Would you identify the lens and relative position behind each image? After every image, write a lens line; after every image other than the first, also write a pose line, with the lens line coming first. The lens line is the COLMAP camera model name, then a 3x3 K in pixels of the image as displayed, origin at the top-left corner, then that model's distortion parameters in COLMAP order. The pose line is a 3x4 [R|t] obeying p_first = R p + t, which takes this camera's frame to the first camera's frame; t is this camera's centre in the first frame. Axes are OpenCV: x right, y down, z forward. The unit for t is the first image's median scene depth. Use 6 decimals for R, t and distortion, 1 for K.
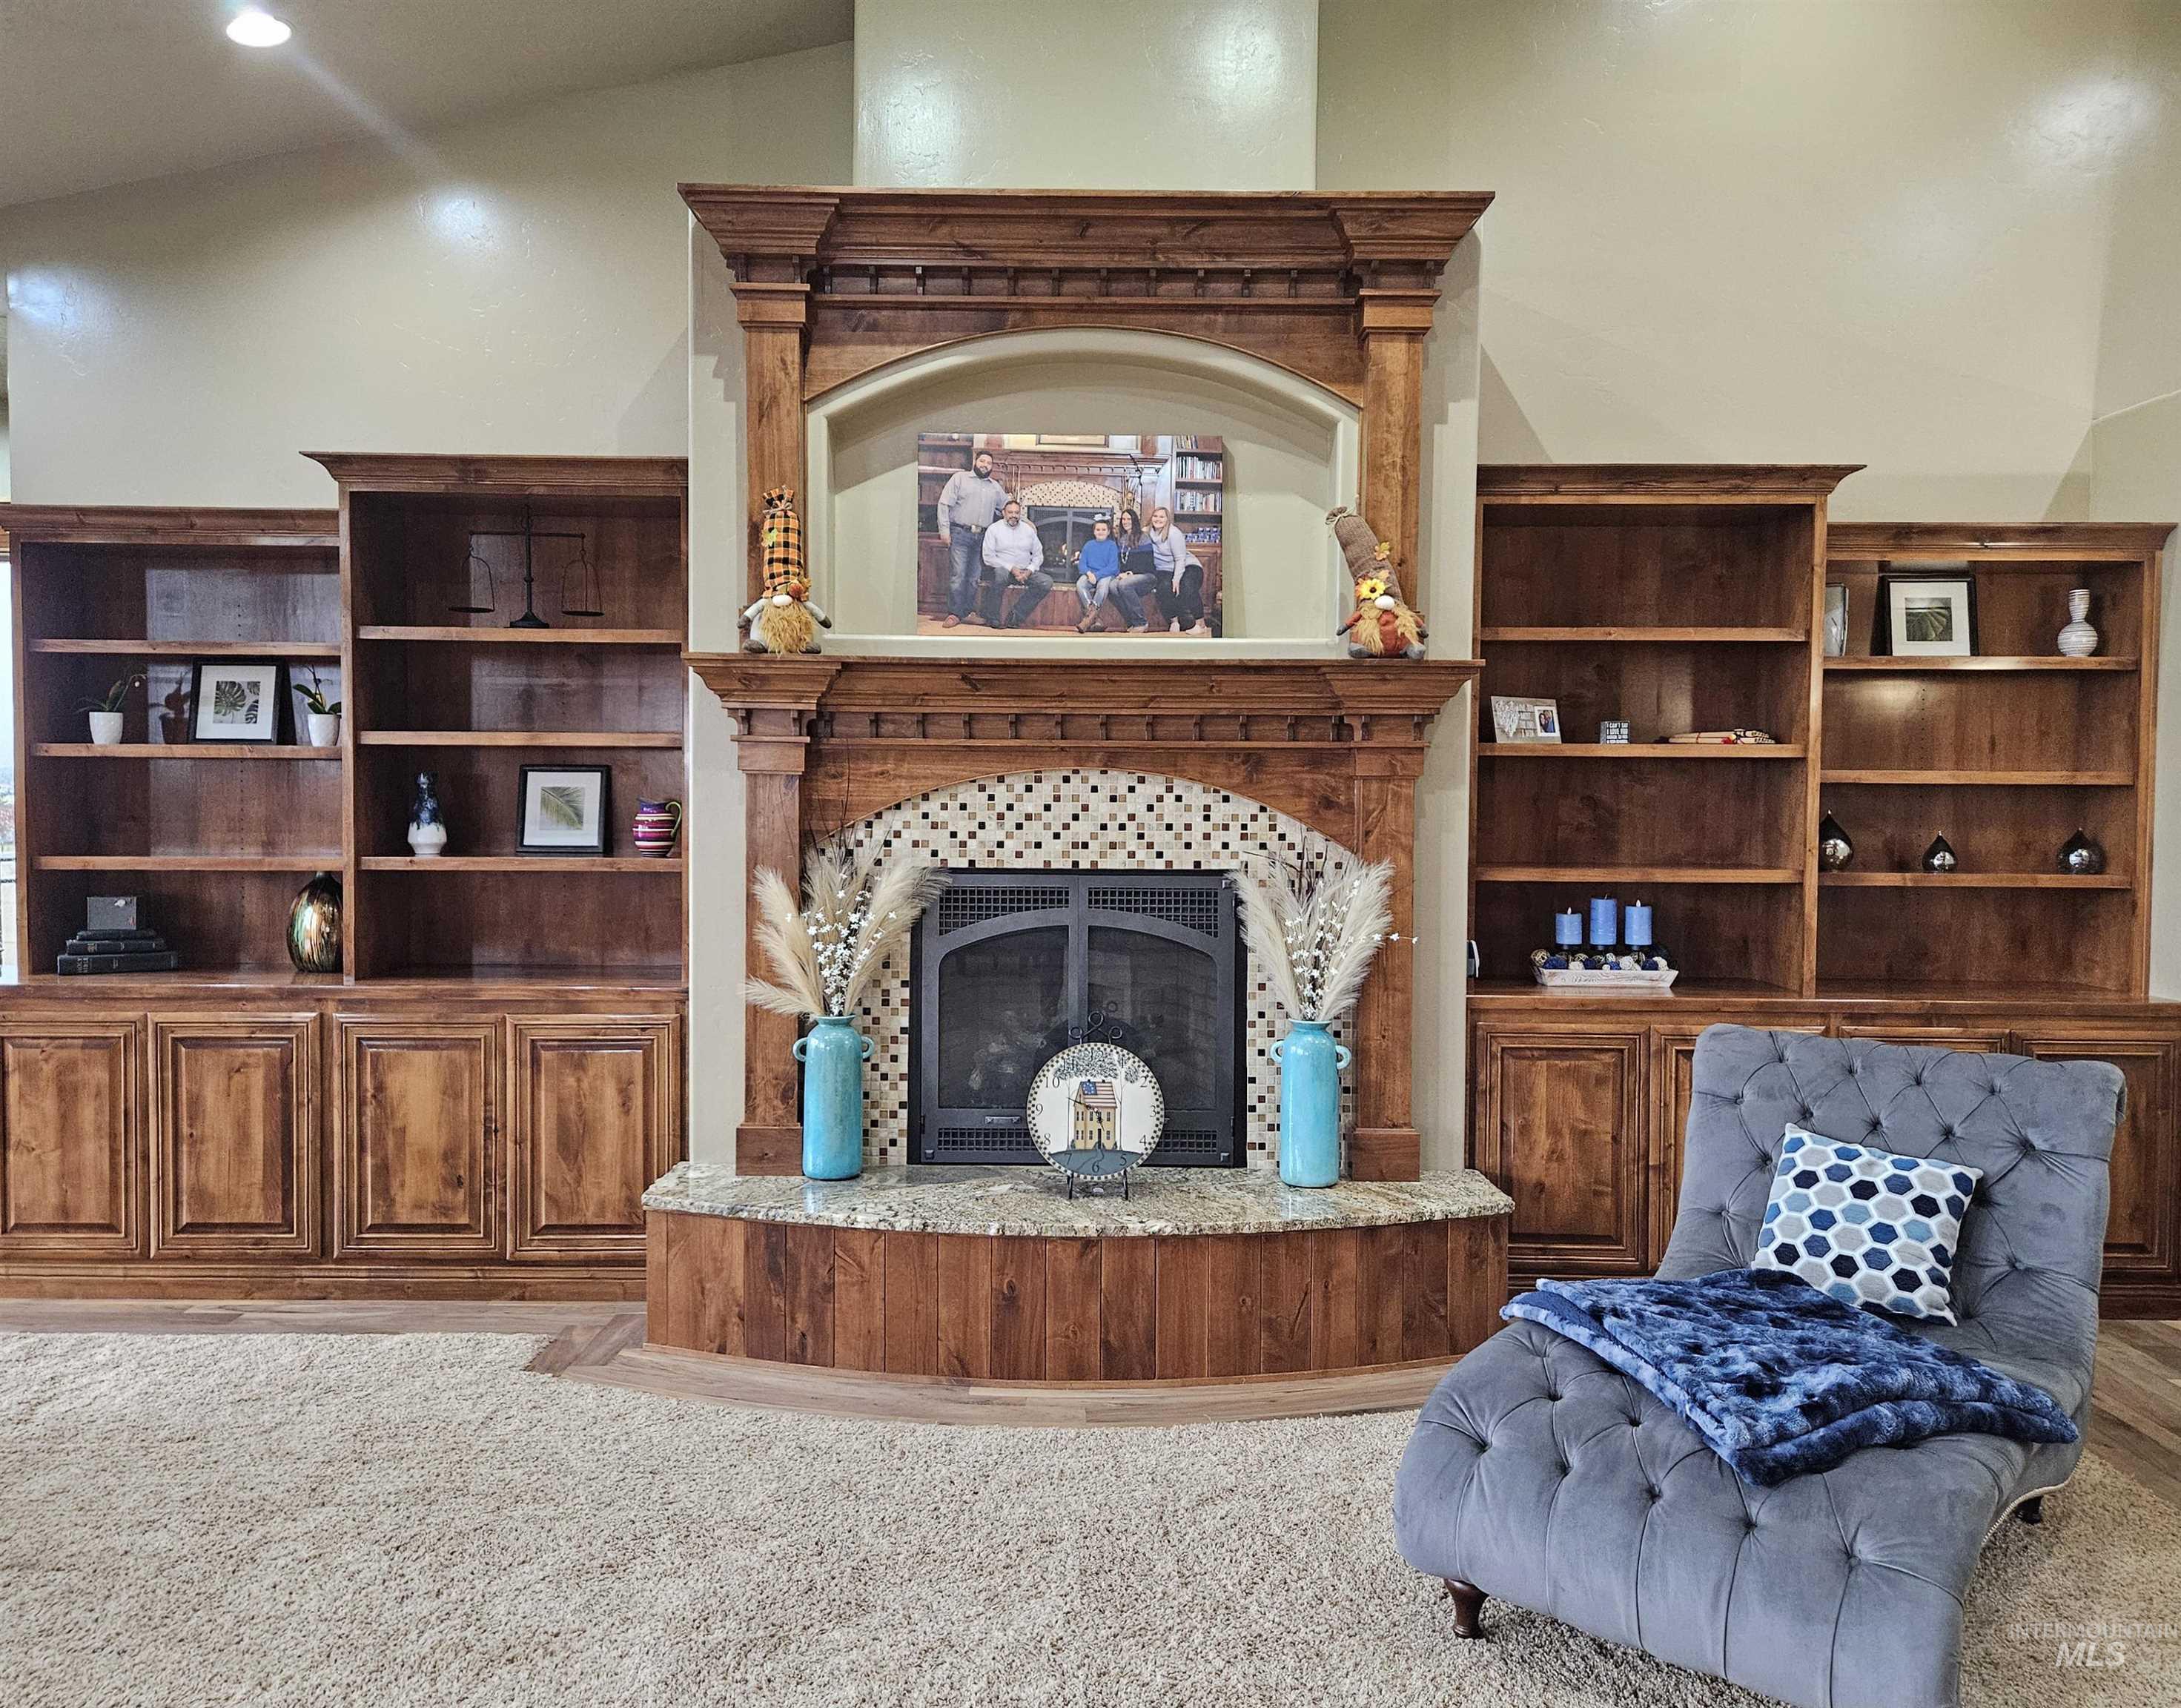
lens RADIAL K [[1456.6, 0, 1086.6], [0, 1456.6, 824.6], [0, 0, 1]] dist [0.085416, -0.085575]
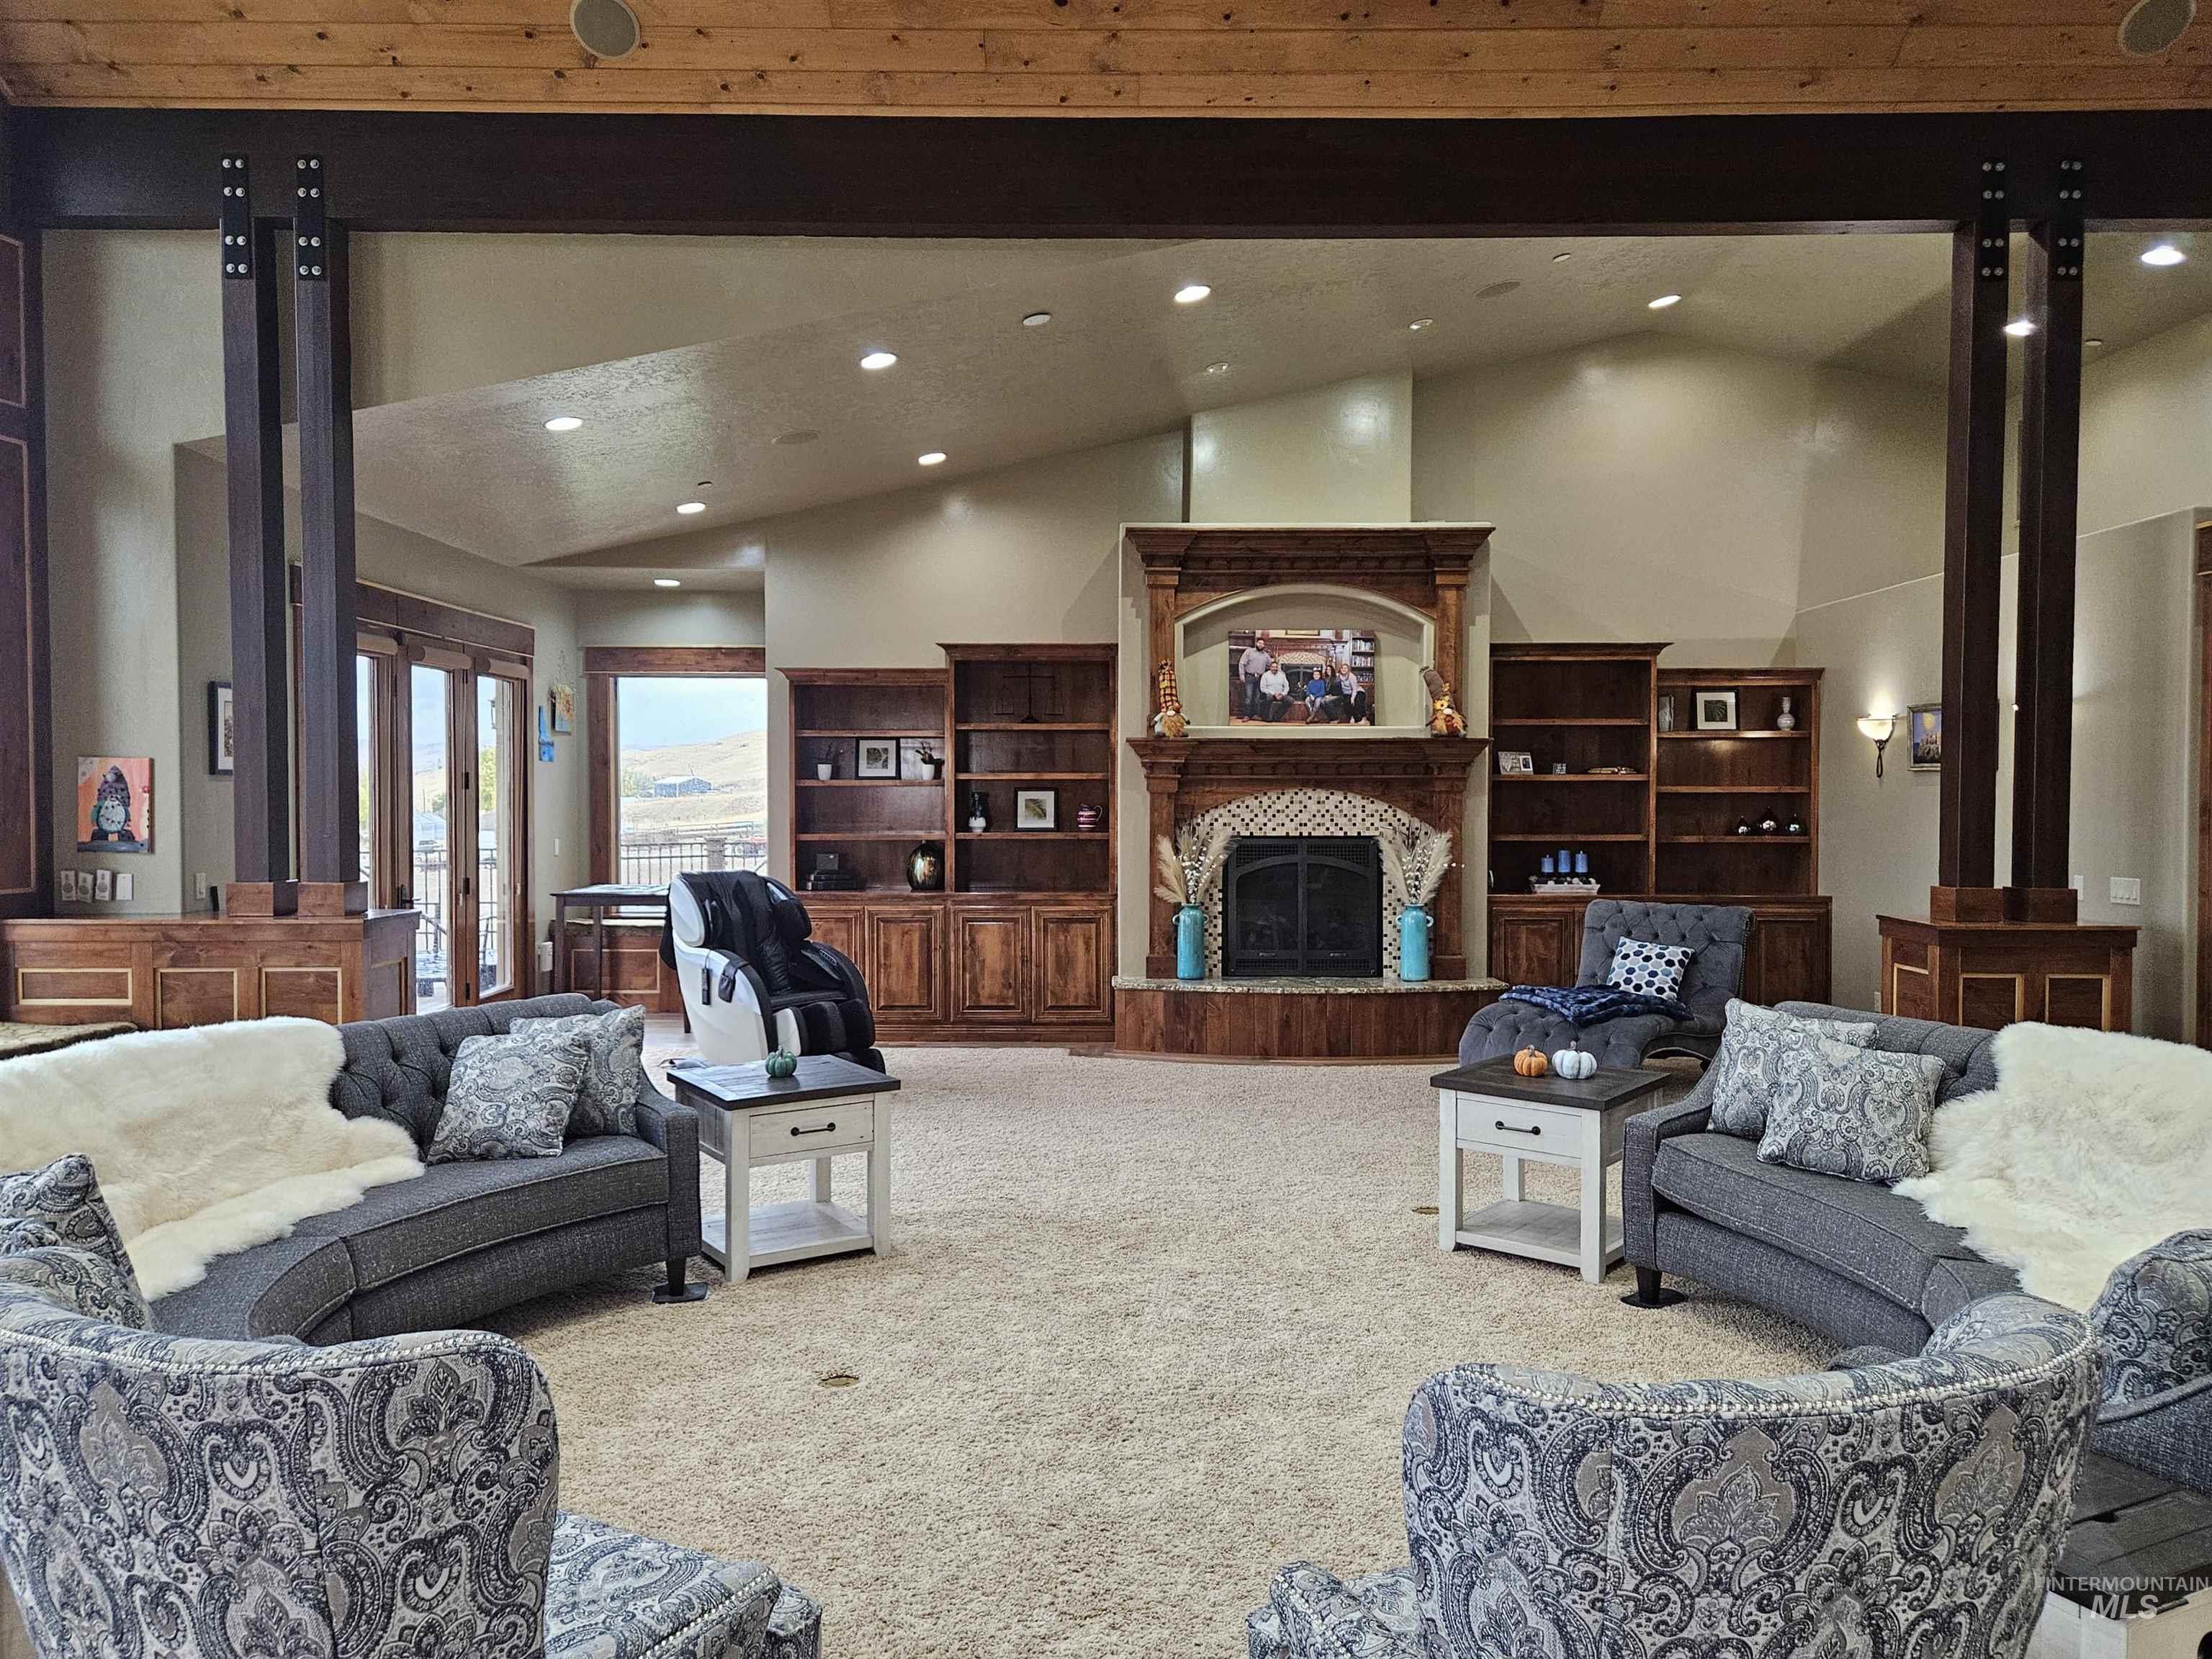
lens RADIAL K [[1477.9, 0, 1106.2], [0, 1477.9, 815.8], [0, 0, 1]] dist [0.079139, -0.060491]
pose [[0.999960, -0.006894, -0.005742, -0.278700], [0.006840, 0.999934, -0.009232, 0.019263], [0.005805, 0.009192, 0.999941, -1.151466]]
